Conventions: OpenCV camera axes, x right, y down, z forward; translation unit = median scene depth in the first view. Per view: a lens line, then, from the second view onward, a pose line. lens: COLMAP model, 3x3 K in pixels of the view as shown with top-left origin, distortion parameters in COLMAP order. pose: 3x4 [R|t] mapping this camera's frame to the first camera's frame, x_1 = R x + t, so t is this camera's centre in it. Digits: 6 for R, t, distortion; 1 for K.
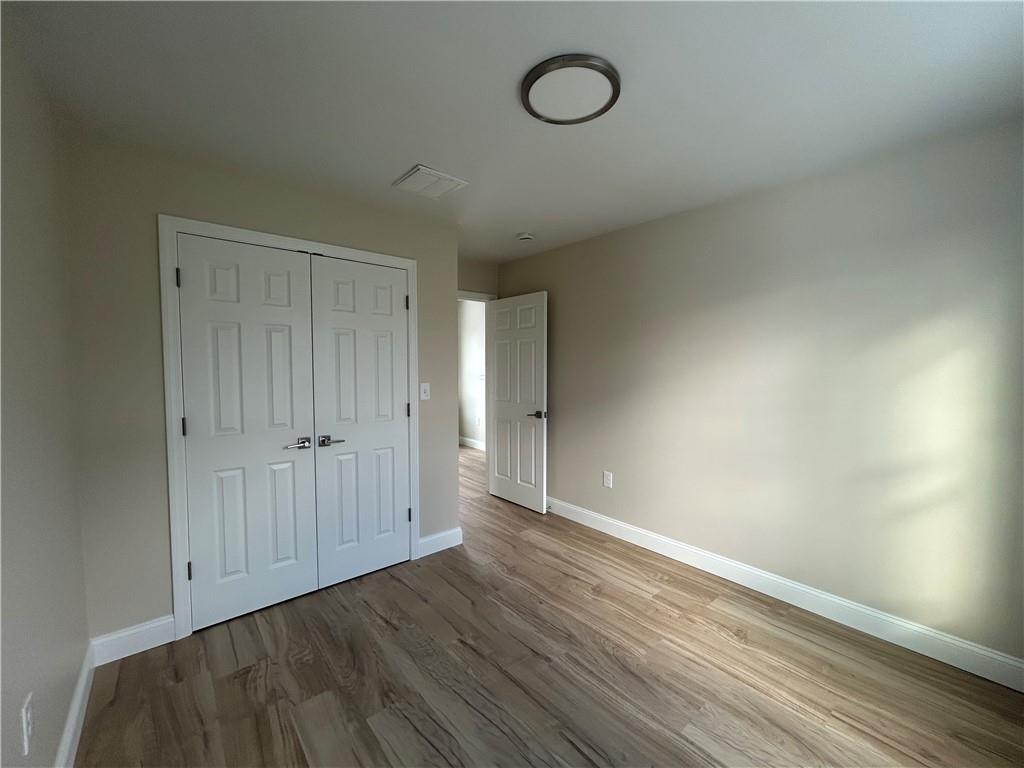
lens RADIAL K [[408.2, 0, 518.8], [0, 408.2, 391.8], [0, 0, 1]] dist [0.001812, 0.000110]
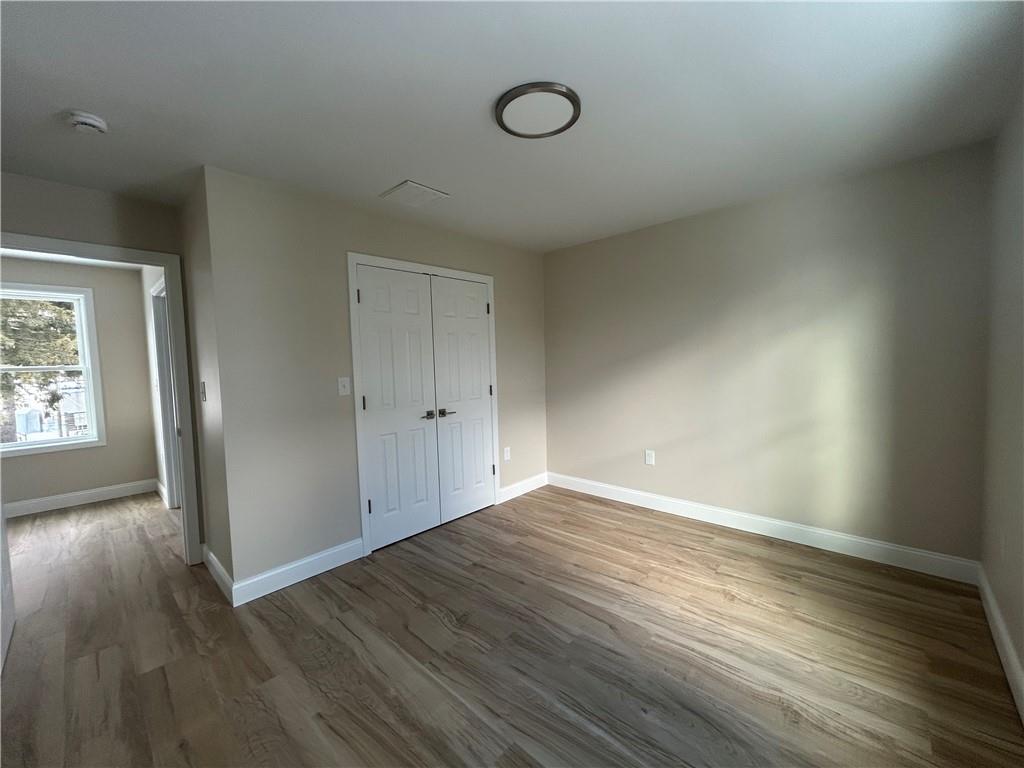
lens RADIAL K [[408.2, 0, 505.1], [0, 408.2, 376.7], [0, 0, 1]] dist [0.001812, 0.000110]
pose [[0.993389, -0.013374, 0.114019, -0.372595], [0.015336, 0.999749, -0.016348, 0.023040], [-0.113772, 0.017988, 0.993344, -0.311532]]
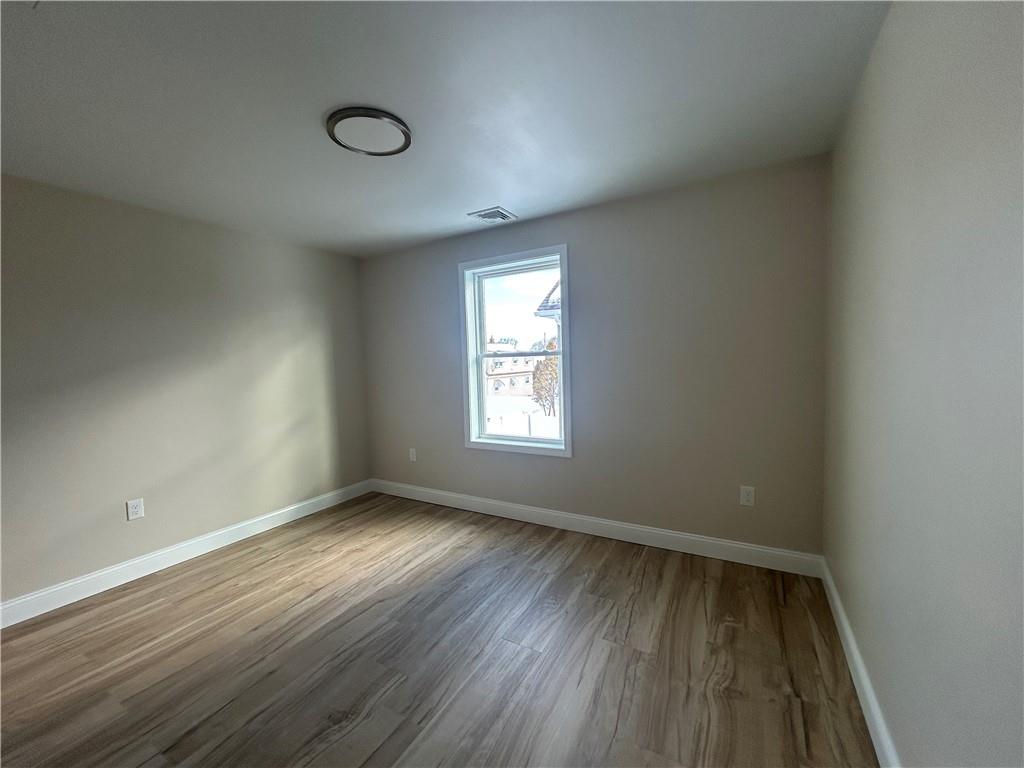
lens RADIAL K [[408.2, 0, 512.4], [0, 408.2, 384.6], [0, 0, 1]] dist [0.001812, 0.000110]
pose [[-0.342831, -0.026956, 0.939010, -0.956833], [0.089045, 0.994155, 0.061050, -0.007388], [-0.935167, 0.104544, -0.338426, 0.364203]]
